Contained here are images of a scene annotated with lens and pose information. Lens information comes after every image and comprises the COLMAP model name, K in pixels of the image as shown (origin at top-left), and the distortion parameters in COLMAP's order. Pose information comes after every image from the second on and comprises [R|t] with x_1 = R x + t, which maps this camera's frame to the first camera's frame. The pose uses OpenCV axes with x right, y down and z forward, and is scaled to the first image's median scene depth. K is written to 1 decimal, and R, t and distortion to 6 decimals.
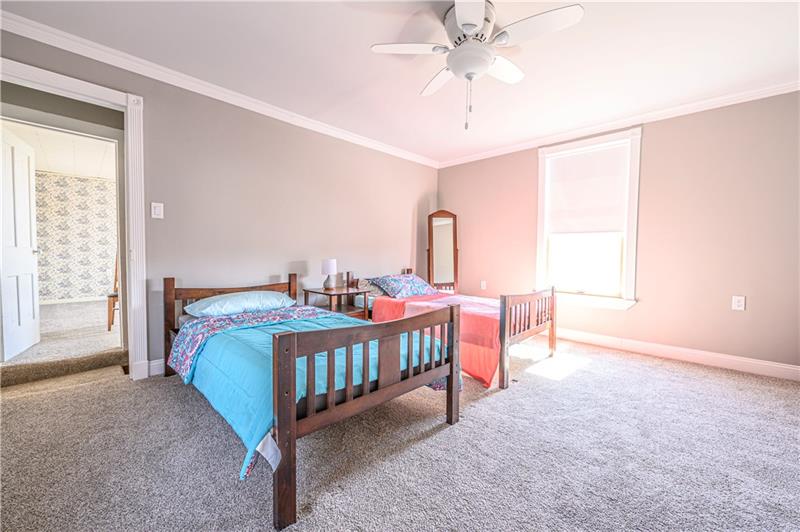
lens RADIAL K [[319.0, 0, 400.5], [0, 319.0, 263.4], [0, 0, 1]] dist [-0.002030, -0.000264]
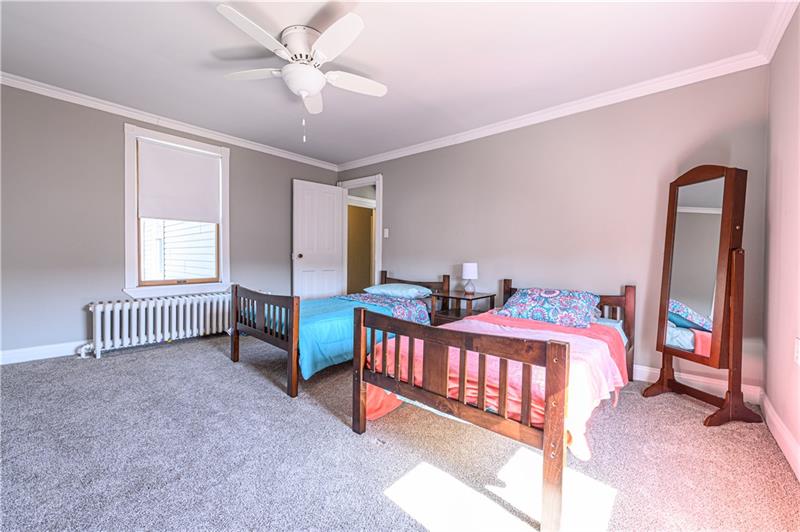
lens RADIAL K [[319.0, 0, 400.5], [0, 319.0, 263.4], [0, 0, 1]] dist [-0.002030, -0.000264]
pose [[0.053491, 0.013712, -0.998474, 0.866747], [-0.047769, 0.998796, 0.011158, -0.016411], [0.997425, 0.047099, 0.054082, 0.834101]]
